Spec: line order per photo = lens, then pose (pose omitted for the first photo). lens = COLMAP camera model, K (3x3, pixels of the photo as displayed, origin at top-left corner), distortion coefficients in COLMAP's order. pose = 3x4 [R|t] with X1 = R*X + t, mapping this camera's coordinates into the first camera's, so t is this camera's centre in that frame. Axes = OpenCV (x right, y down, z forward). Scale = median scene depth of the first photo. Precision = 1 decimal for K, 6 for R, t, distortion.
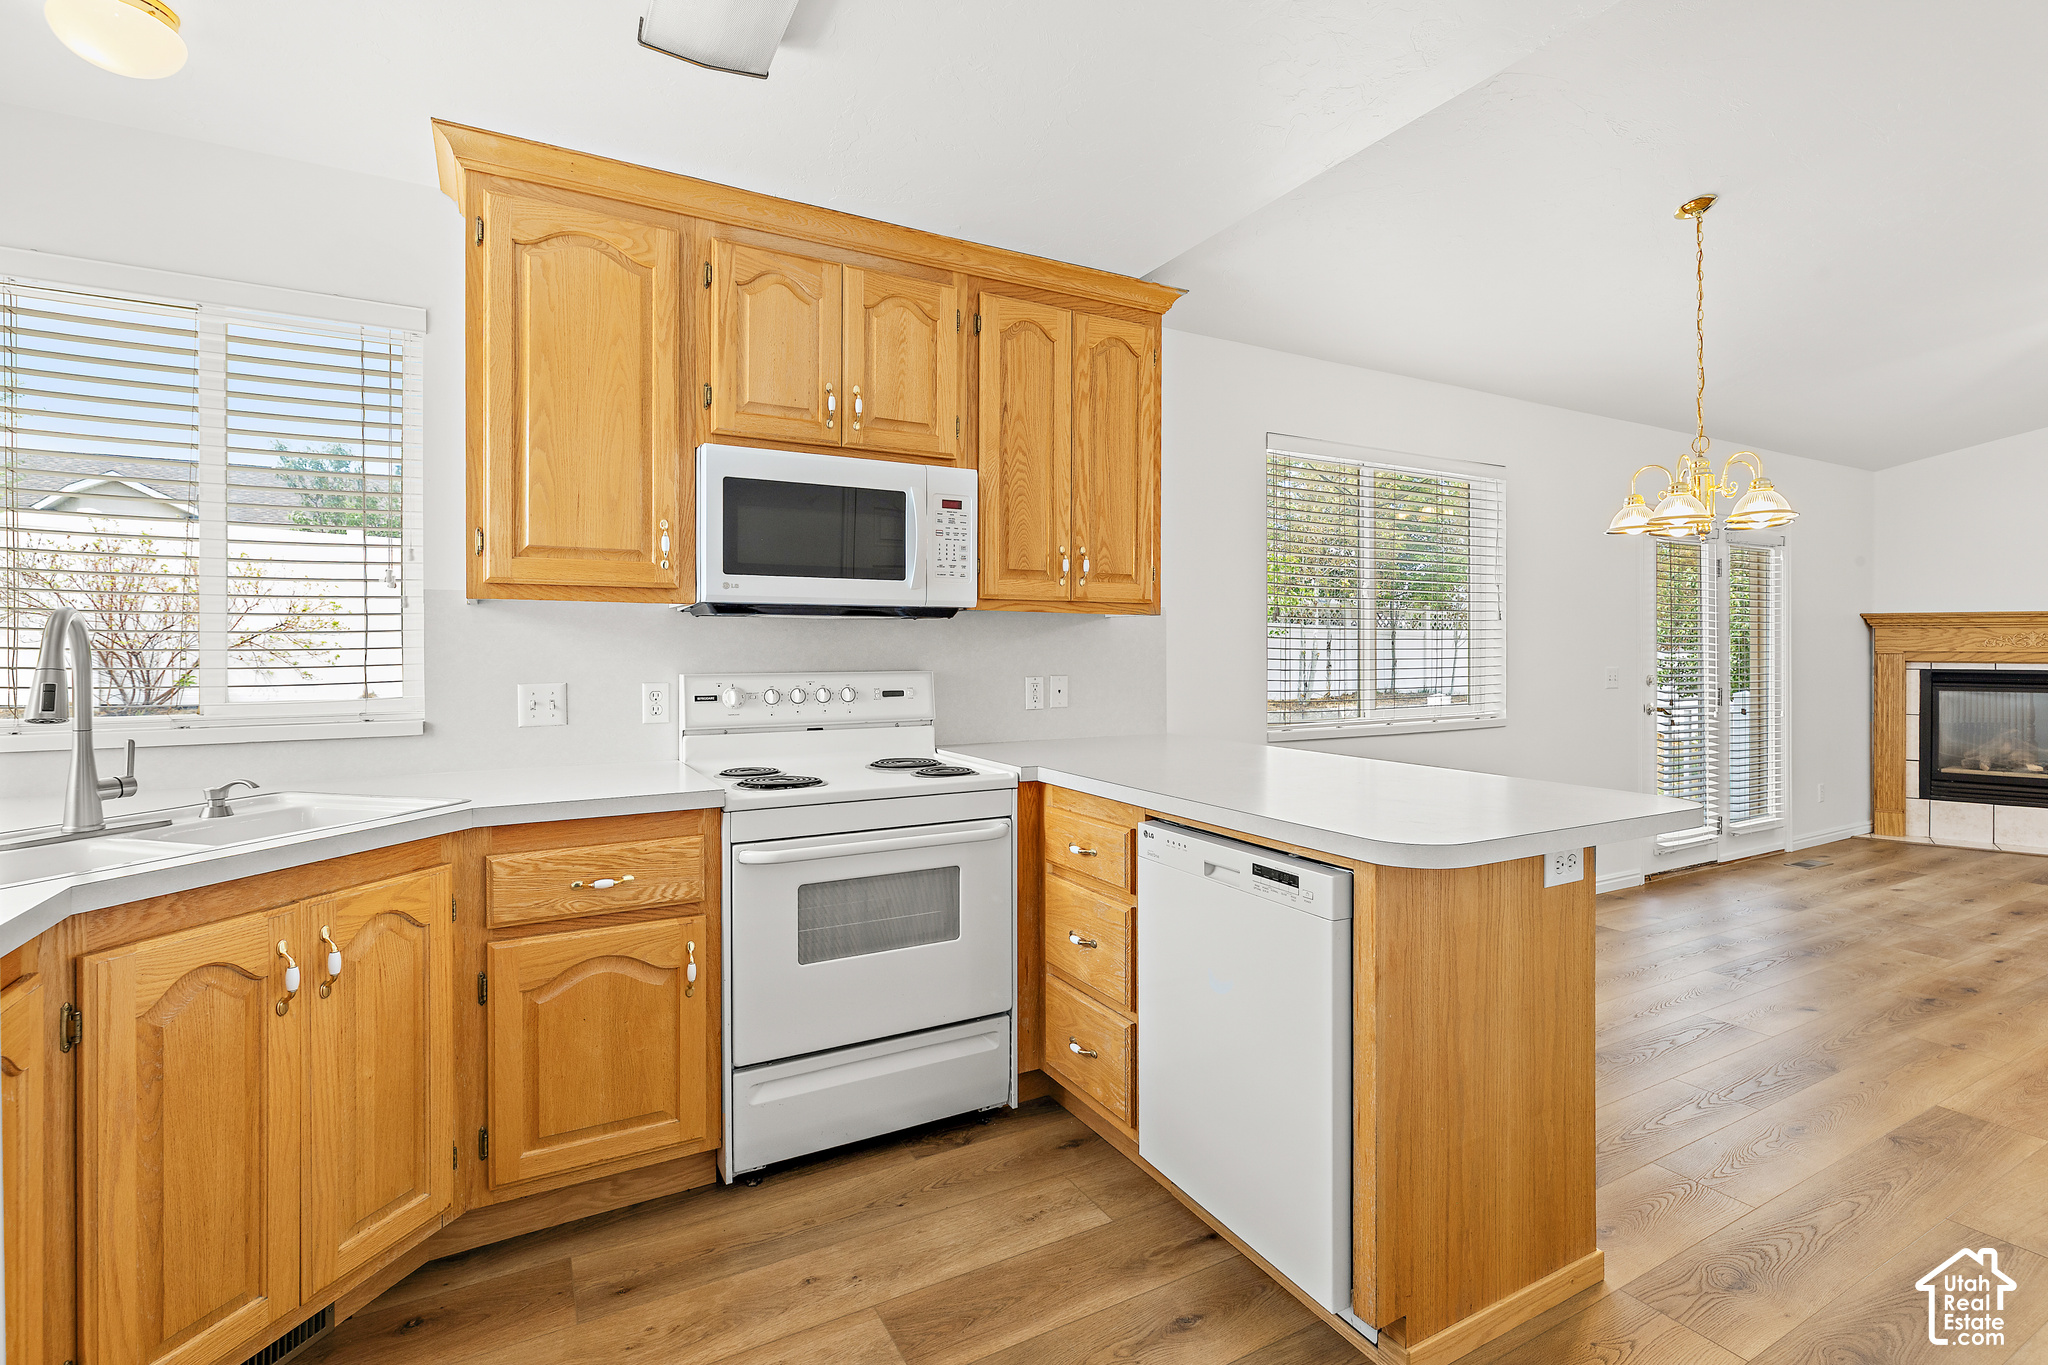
lens RADIAL K [[959.9, 0, 1054.0], [0, 959.9, 650.8], [0, 0, 1]] dist [-0.000197, 0.000373]
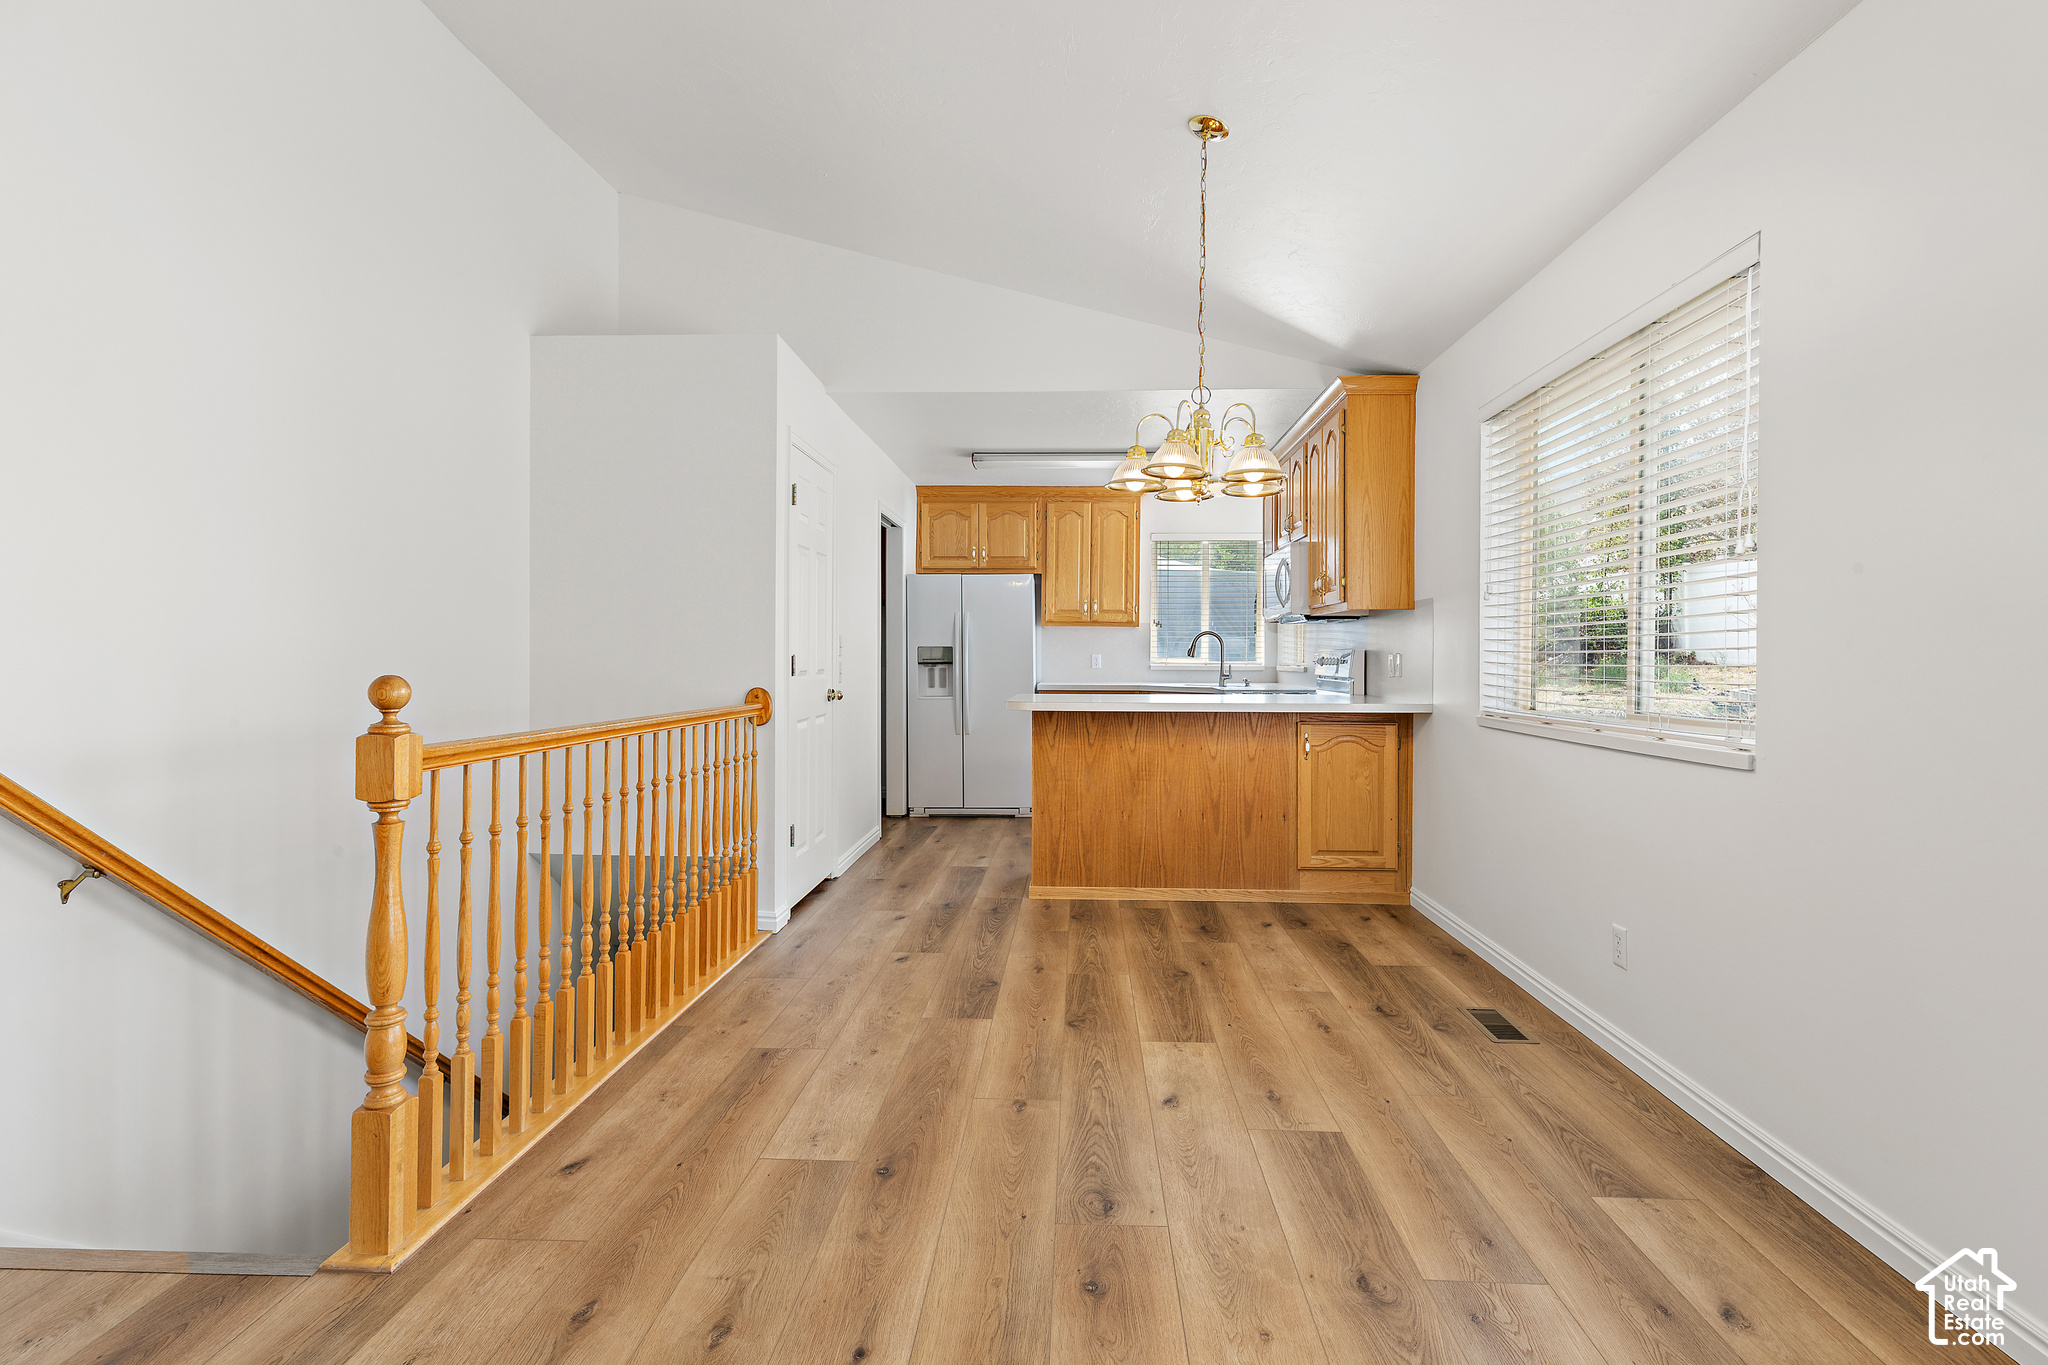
lens RADIAL K [[944.0, 0, 1049.8], [0, 944.0, 656.7], [0, 0, 1]] dist [-0.000157, -0.000289]
pose [[-0.523676, -0.000806, -0.851917, 0.877627], [-0.005070, 0.999985, 0.002170, 0.017740], [0.851902, 0.005456, -0.523672, 0.783748]]
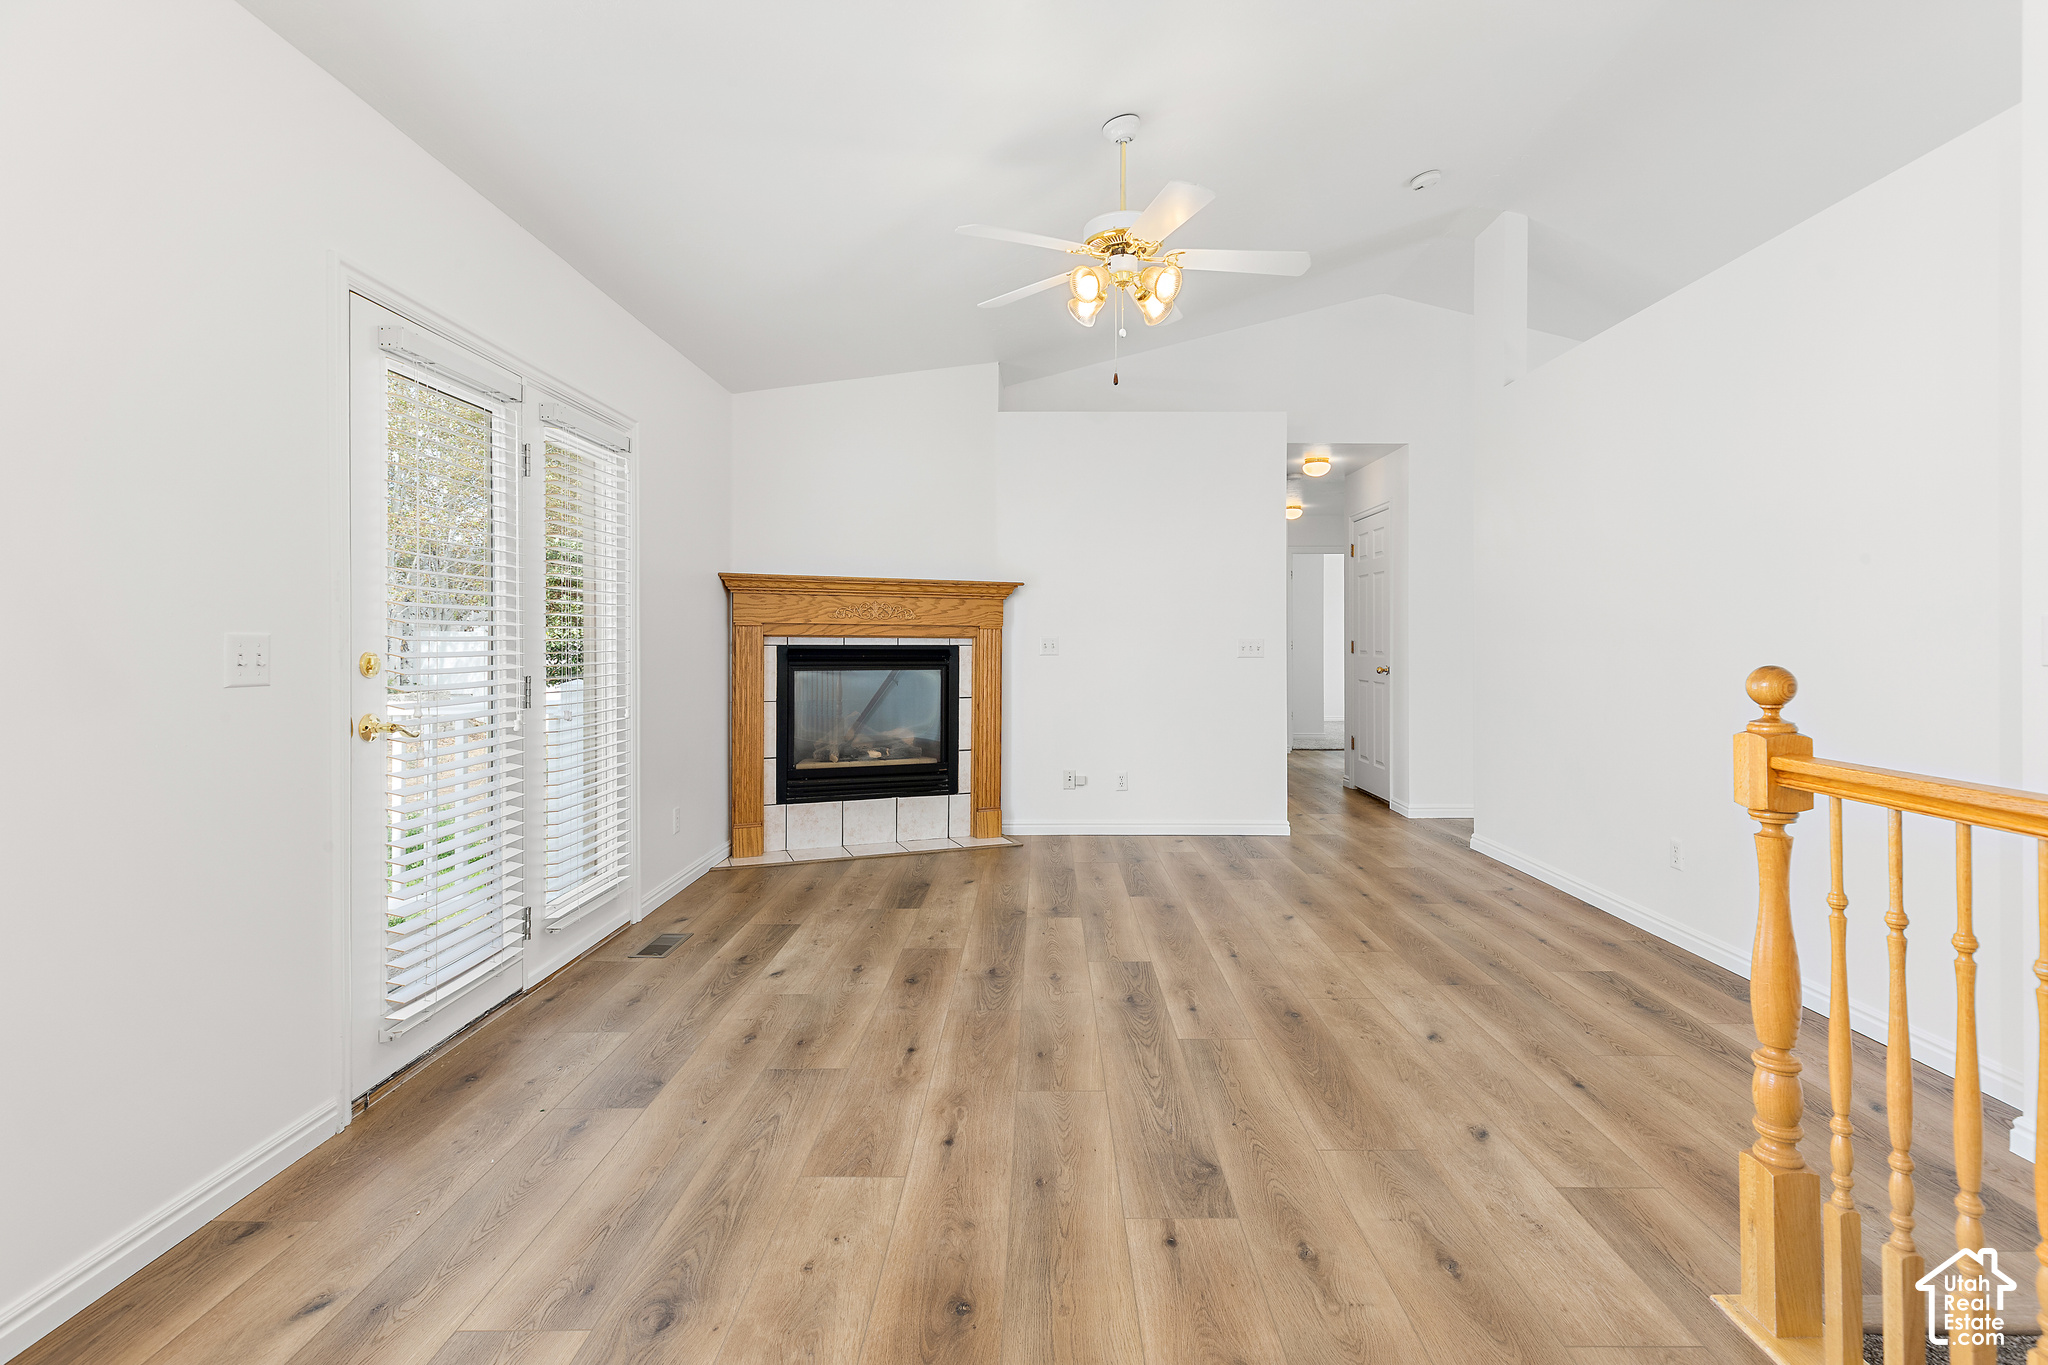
lens RADIAL K [[944.0, 0, 1049.5], [0, 944.0, 635.8], [0, 0, 1]] dist [-0.000157, -0.000289]
pose [[0.489615, 0.004015, 0.871929, 0.364404], [0.001553, 0.999984, -0.005476, 0.018460], [-0.871937, 0.004035, 0.489601, 0.467359]]
